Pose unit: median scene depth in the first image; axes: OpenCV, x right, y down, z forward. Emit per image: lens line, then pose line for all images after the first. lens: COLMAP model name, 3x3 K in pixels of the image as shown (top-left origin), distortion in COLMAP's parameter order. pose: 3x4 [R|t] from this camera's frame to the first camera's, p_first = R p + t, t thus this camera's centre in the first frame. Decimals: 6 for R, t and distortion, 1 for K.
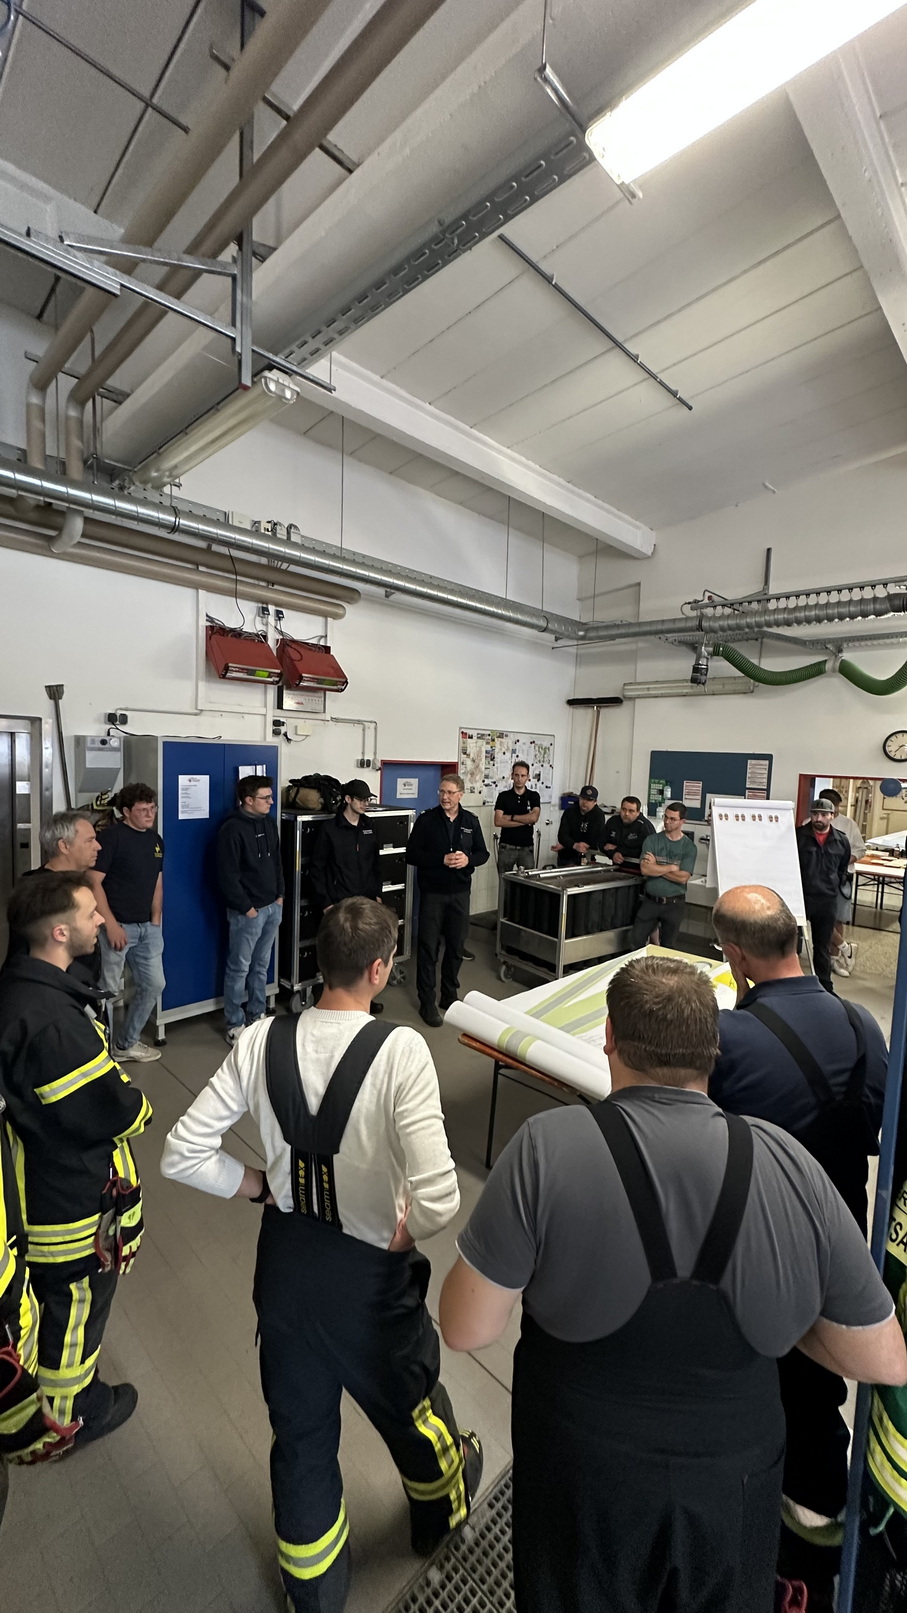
lens RADIAL K [[645.6, 0, 461.1], [0, 645.6, 803.2], [0, 0, 1]] dist [0.000763, -0.000549]
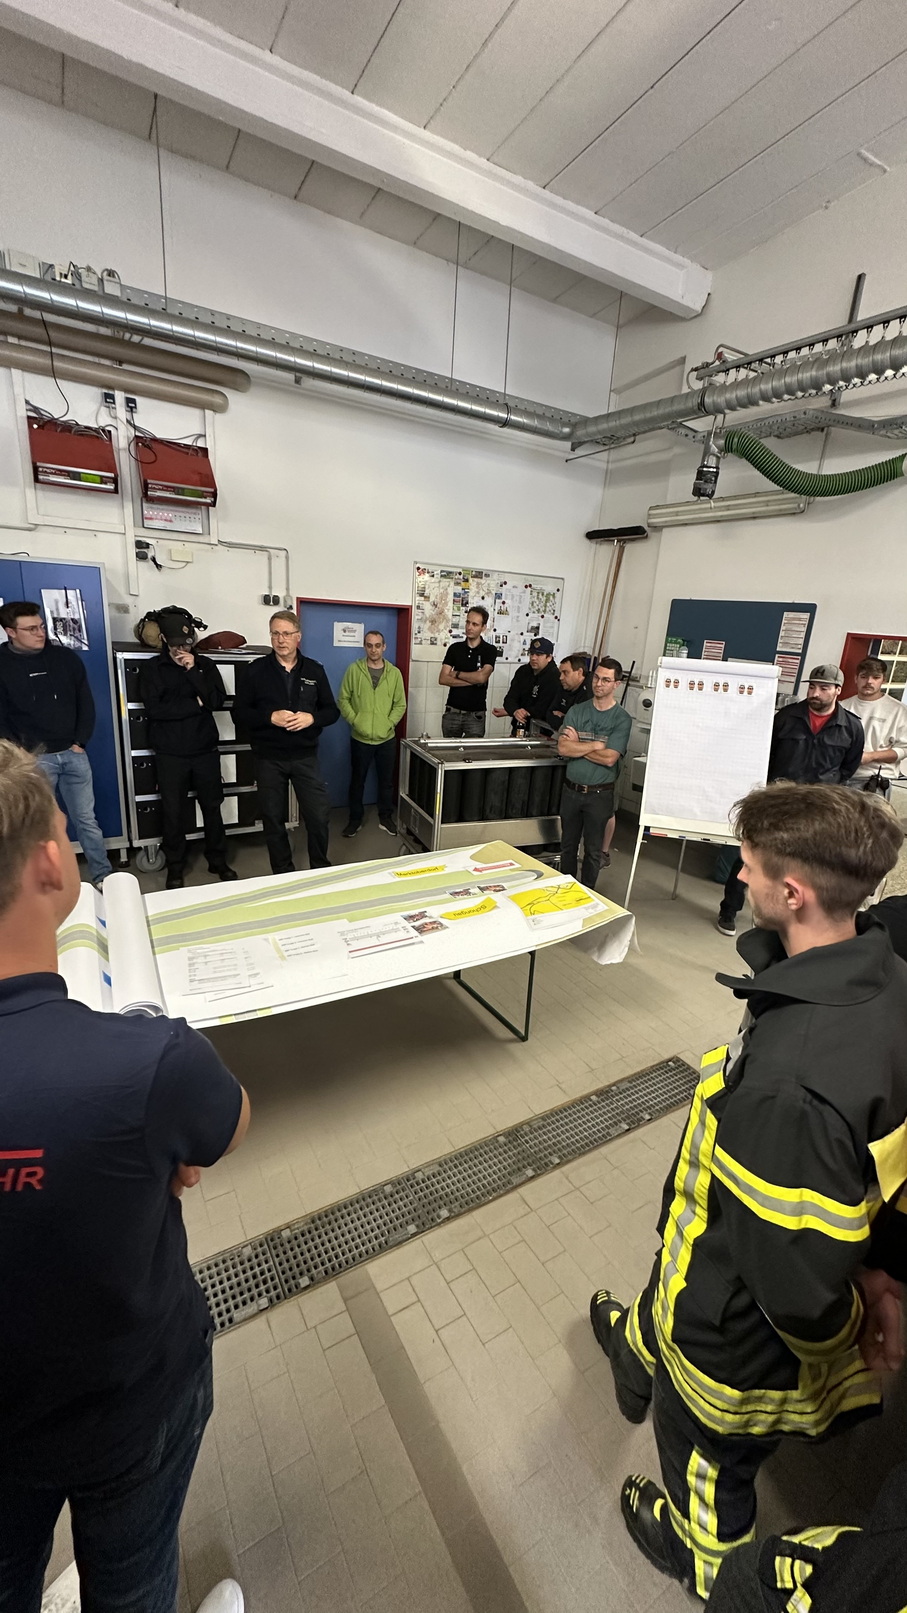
lens RADIAL K [[645.6, 0, 450.2], [0, 645.6, 803.8], [0, 0, 1]] dist [0.000763, -0.000549]
pose [[0.967534, 0.097591, -0.233140, 0.313808], [-0.048171, 0.976740, 0.208947, 0.012300], [0.248109, -0.190933, 0.949730, 0.196642]]
